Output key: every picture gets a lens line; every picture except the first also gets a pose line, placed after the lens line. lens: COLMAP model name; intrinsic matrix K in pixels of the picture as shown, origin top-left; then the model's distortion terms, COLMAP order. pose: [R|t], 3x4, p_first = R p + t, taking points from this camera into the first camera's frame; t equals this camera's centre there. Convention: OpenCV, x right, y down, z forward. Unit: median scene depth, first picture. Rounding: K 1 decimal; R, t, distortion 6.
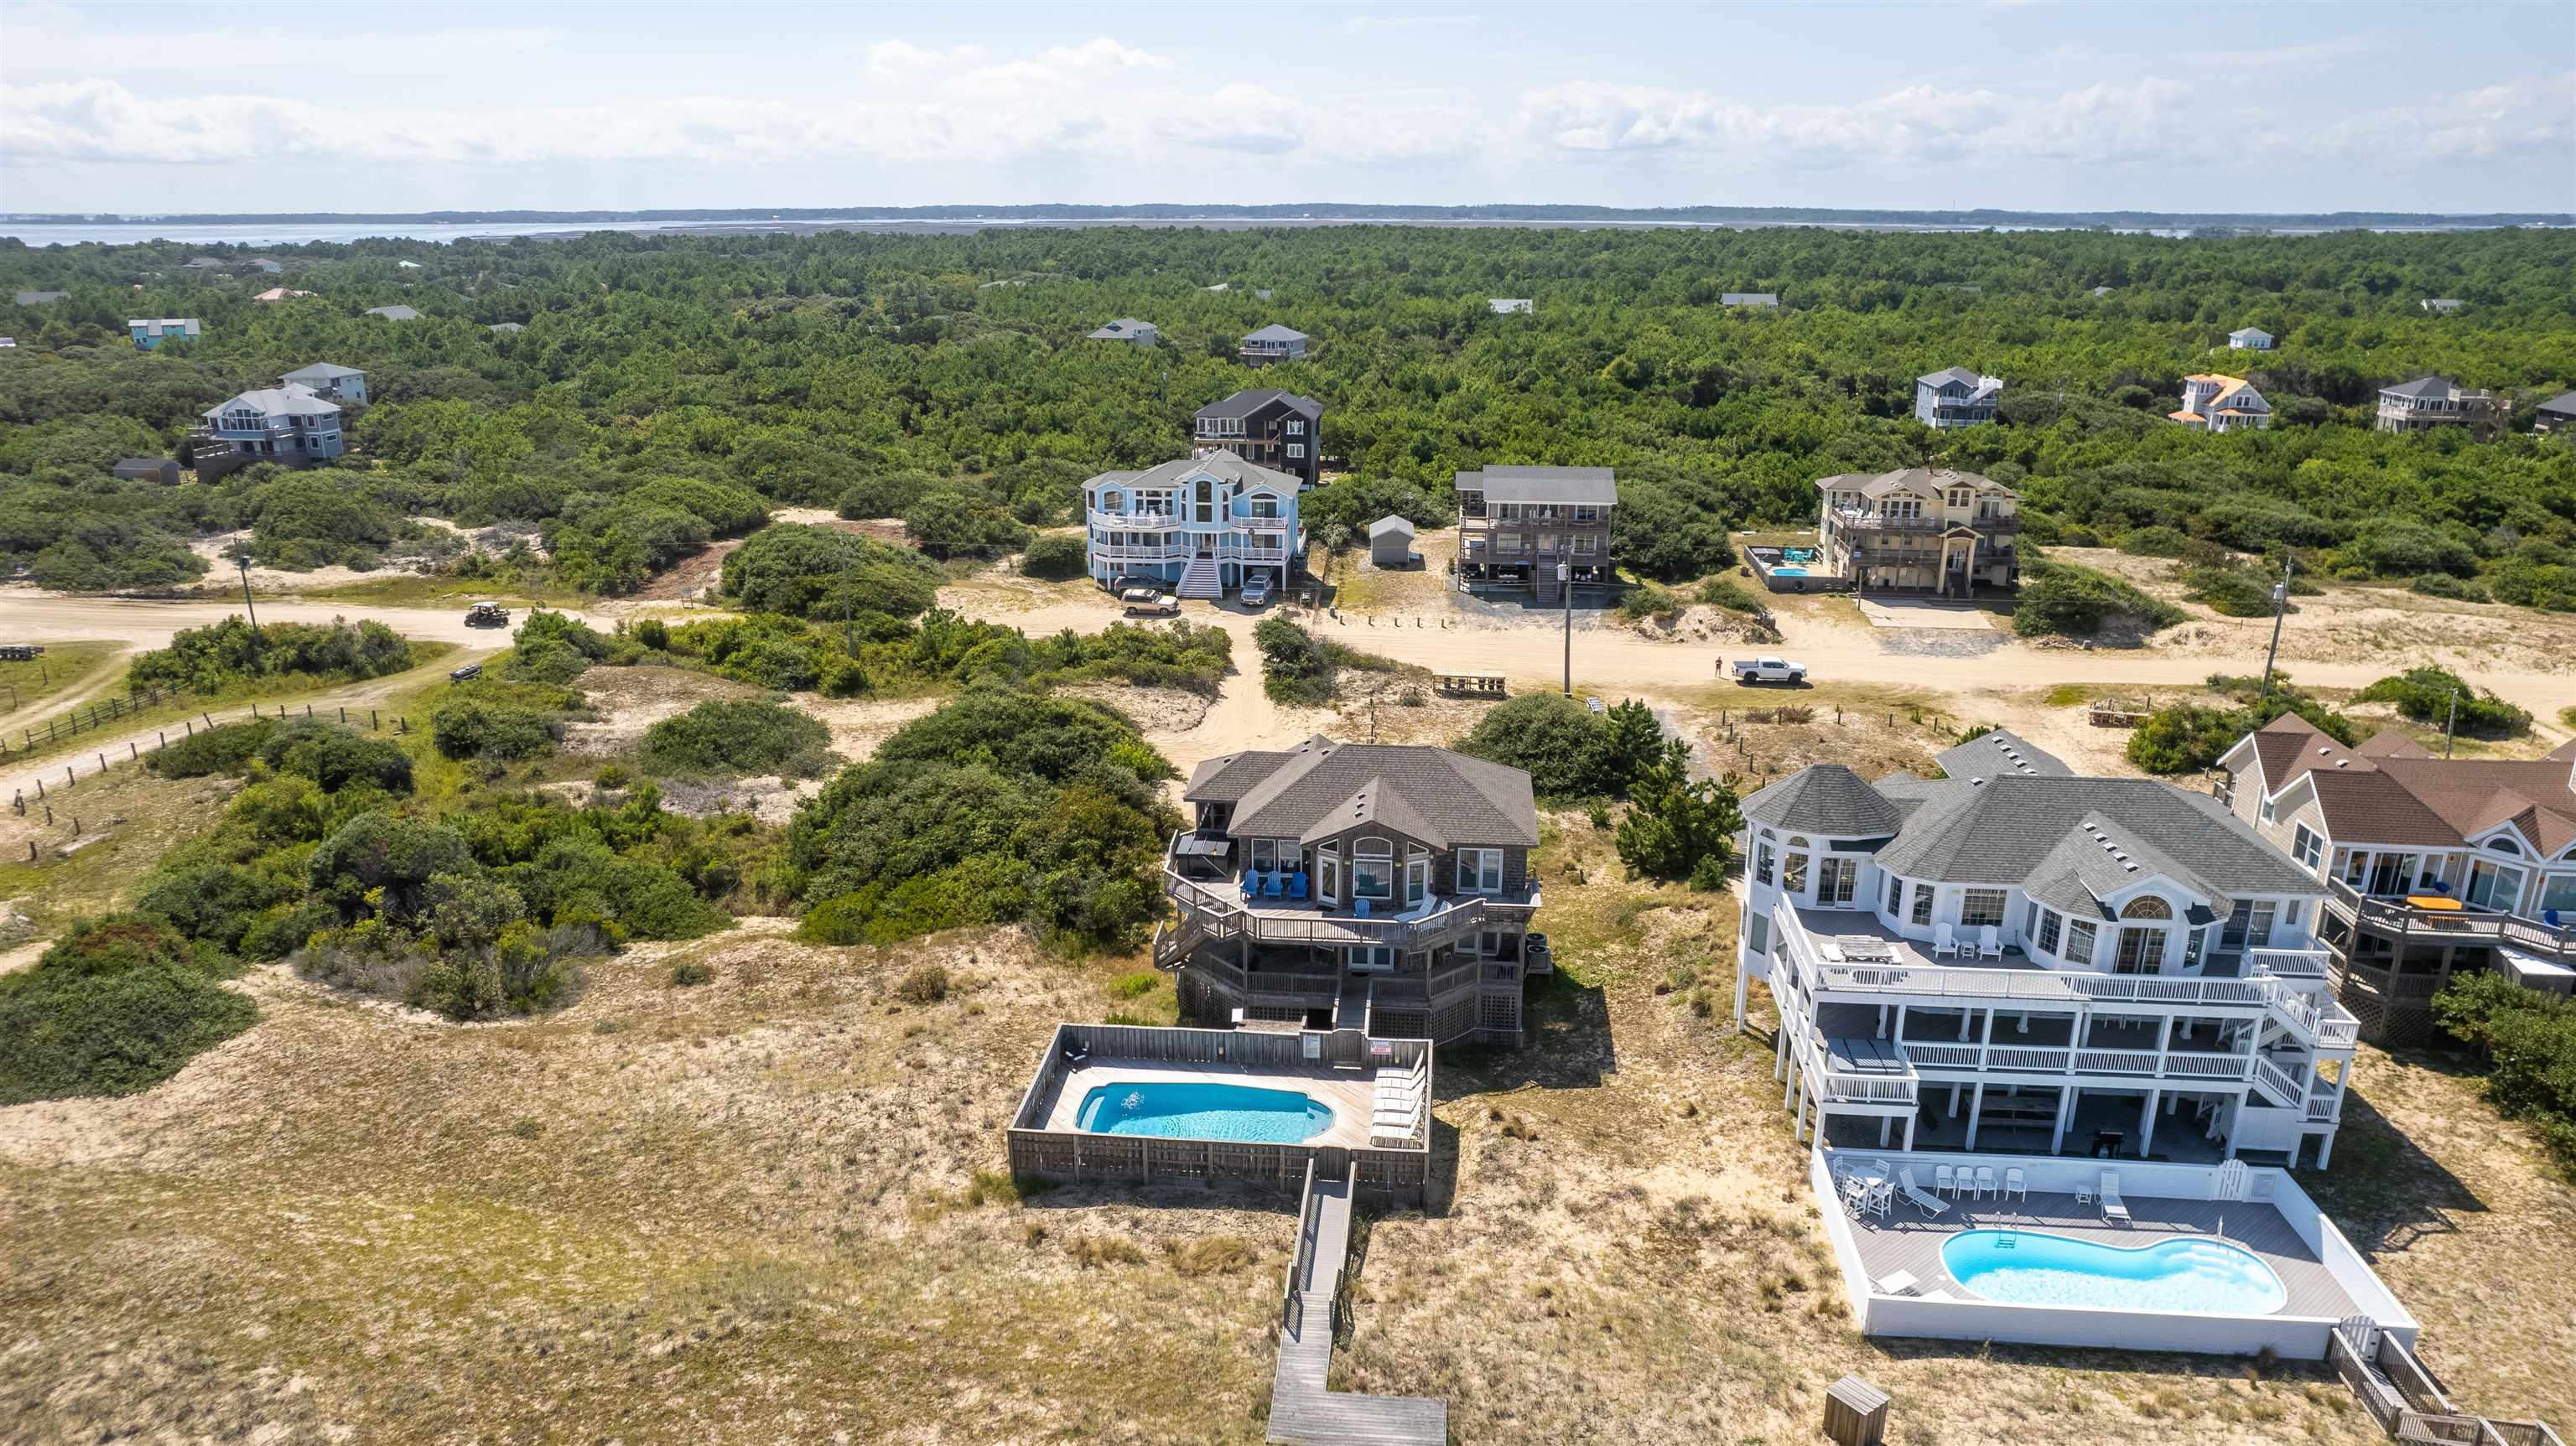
lens RADIAL K [[1668.1, 0, 1277.8], [0, 1668.1, 731.6], [0, 0, 1]] dist [-0.075243, 0.065675]
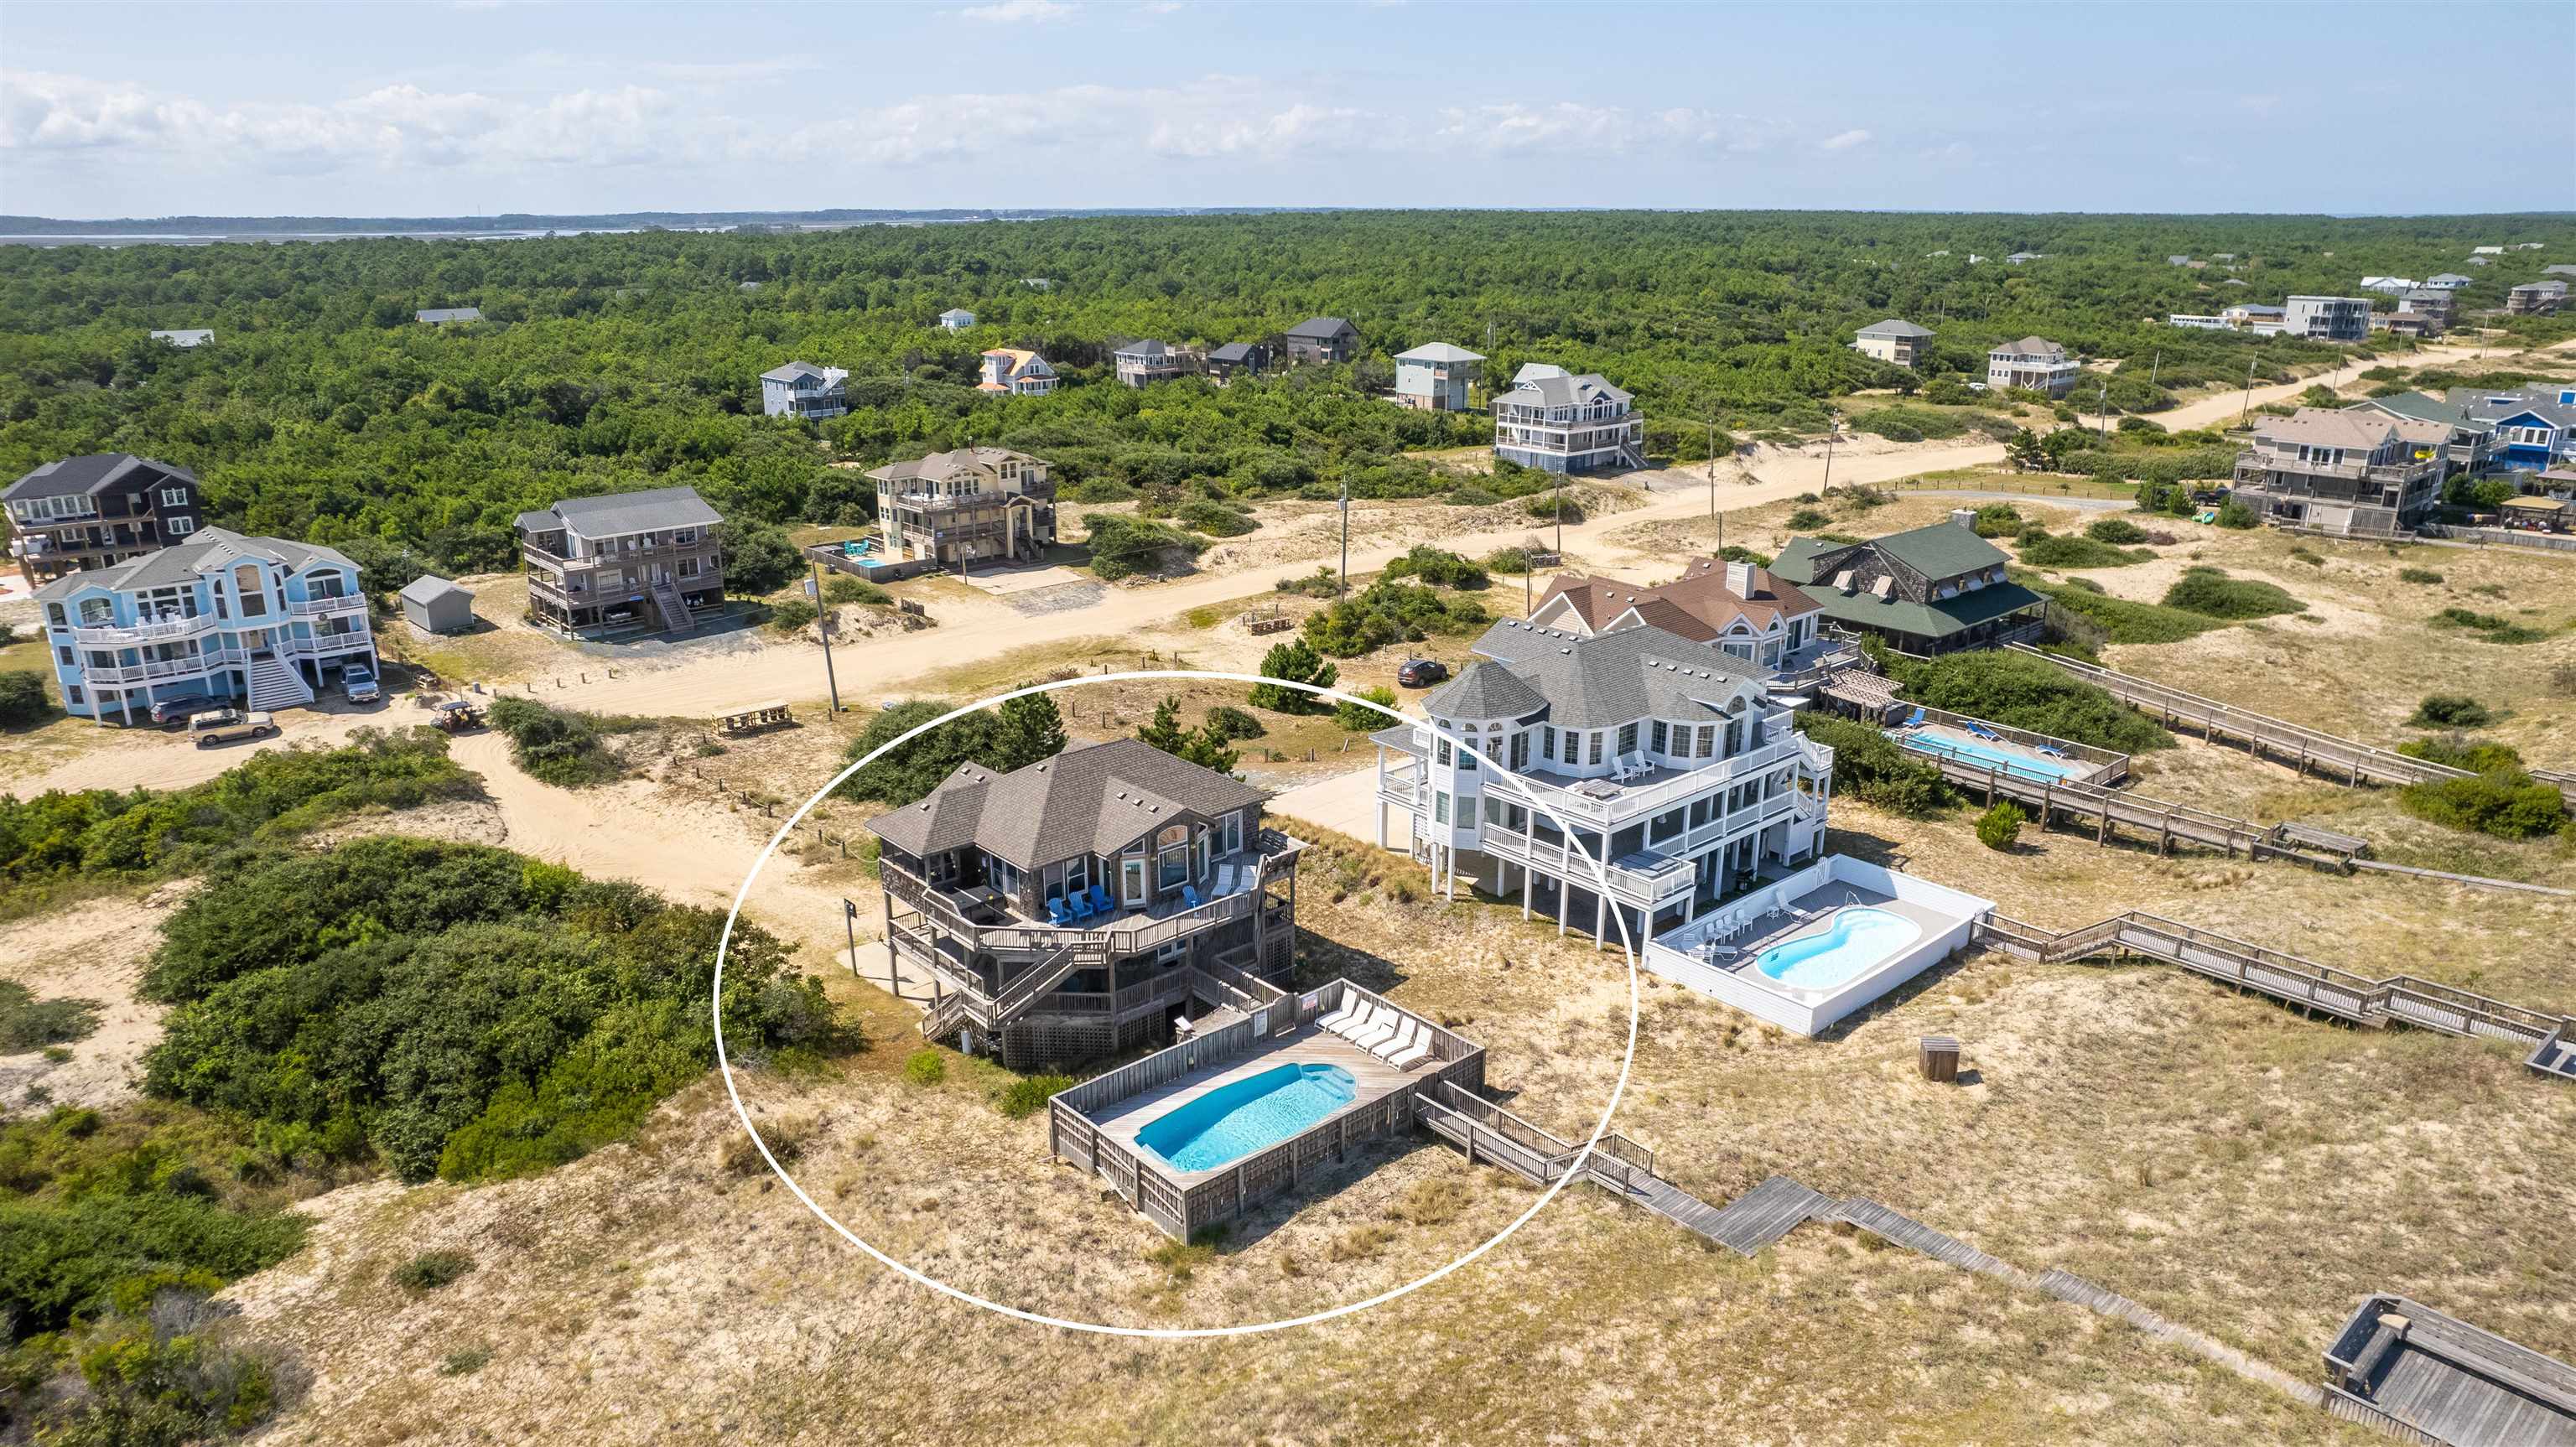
lens RADIAL K [[1668.2, 0, 1277.8], [0, 1668.2, 732.1], [0, 0, 1]] dist [-0.075243, 0.065675]
pose [[0.682244, -0.223359, 0.696171, -0.627514], [0.224692, 0.970165, 0.091071, -0.075138], [-0.695742, 0.094291, 0.712076, 0.231417]]
